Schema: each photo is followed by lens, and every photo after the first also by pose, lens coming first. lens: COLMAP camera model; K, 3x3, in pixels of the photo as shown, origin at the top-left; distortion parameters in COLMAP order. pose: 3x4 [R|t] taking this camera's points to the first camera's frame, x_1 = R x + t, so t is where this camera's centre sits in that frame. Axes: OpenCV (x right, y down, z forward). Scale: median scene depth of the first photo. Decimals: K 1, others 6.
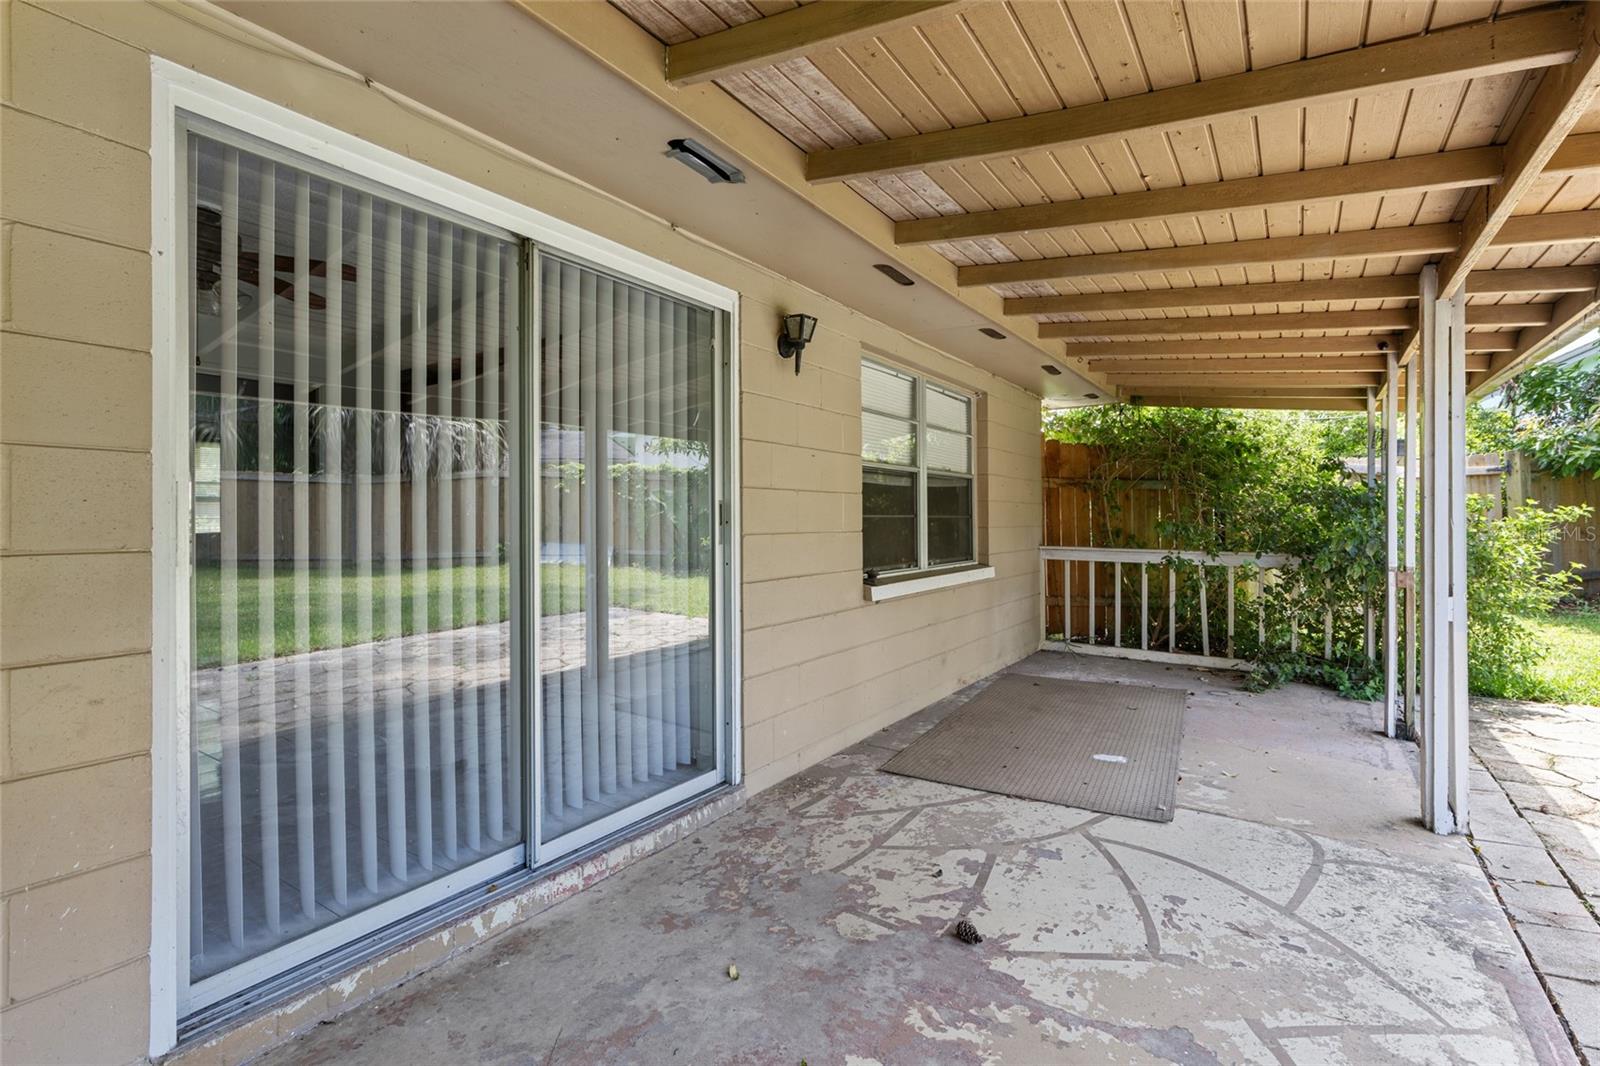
lens RADIAL K [[717.5, 0, 801.1], [0, 717.5, 522.4], [0, 0, 1]] dist [0.001030, 0.000440]
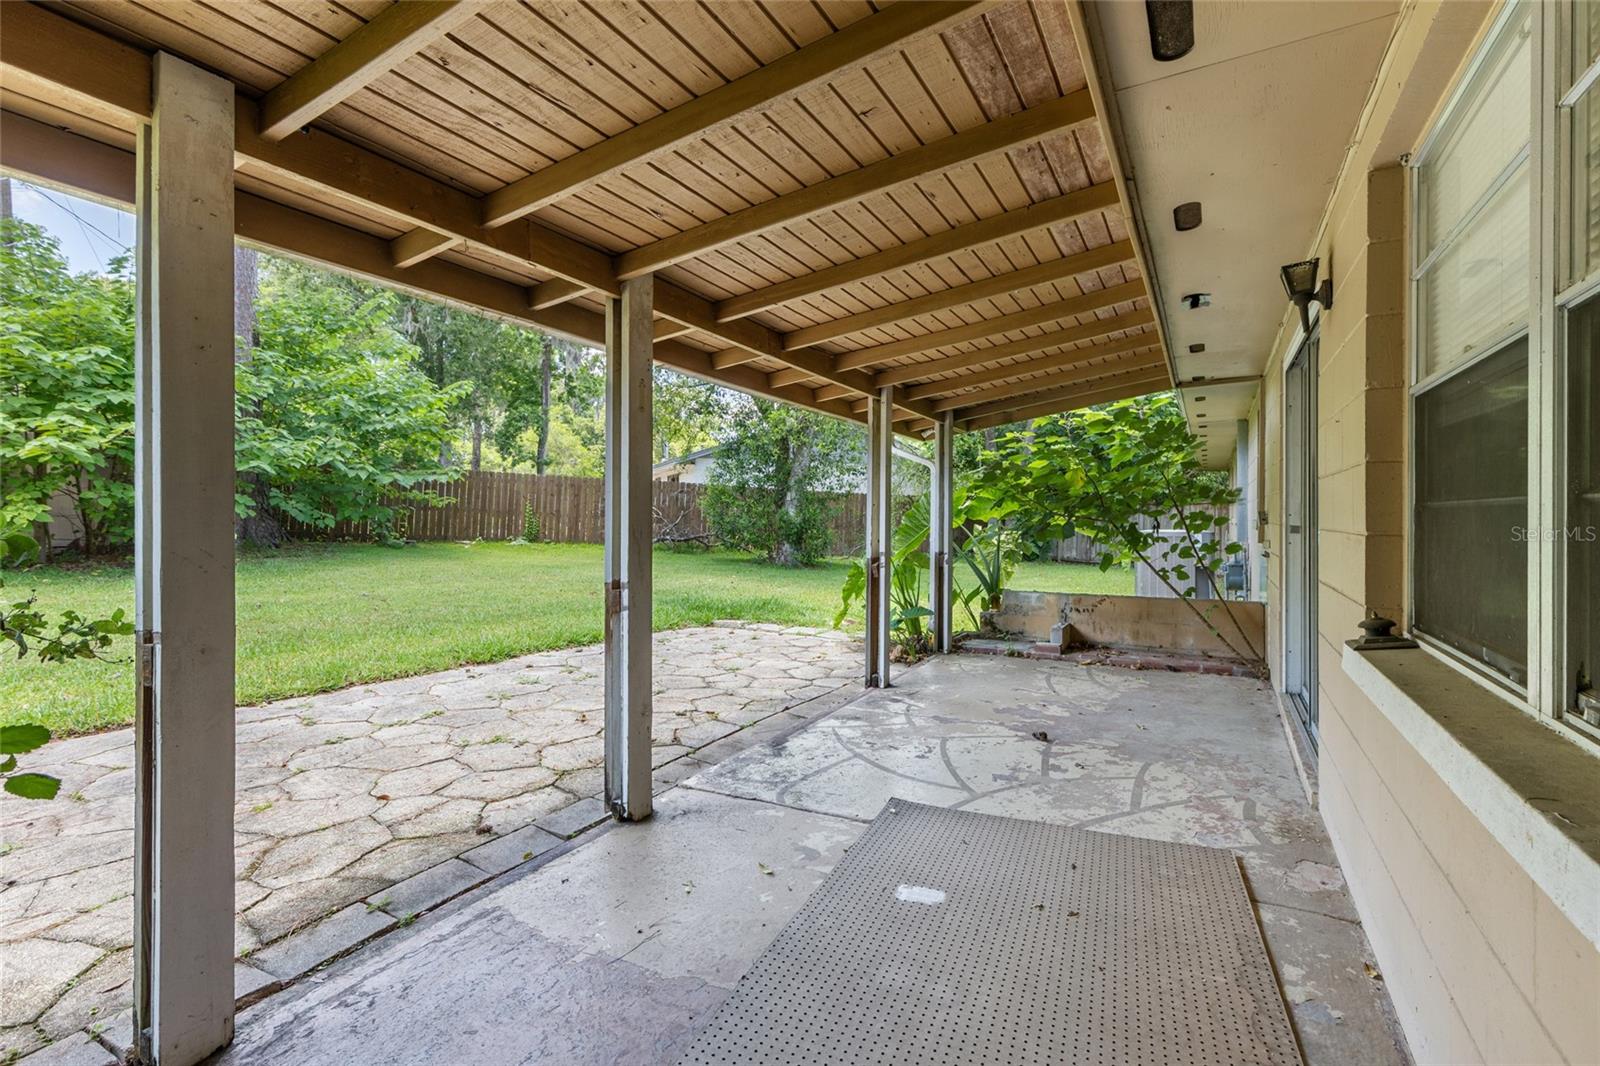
lens RADIAL K [[717.5, 0, 799.4], [0, 717.5, 524.2], [0, 0, 1]] dist [0.001030, 0.000440]
pose [[-0.995660, 0.004297, -0.092969, 0.842092], [0.002752, 0.999856, 0.016734, -0.007559], [0.093028, 0.016406, -0.995528, 2.287569]]
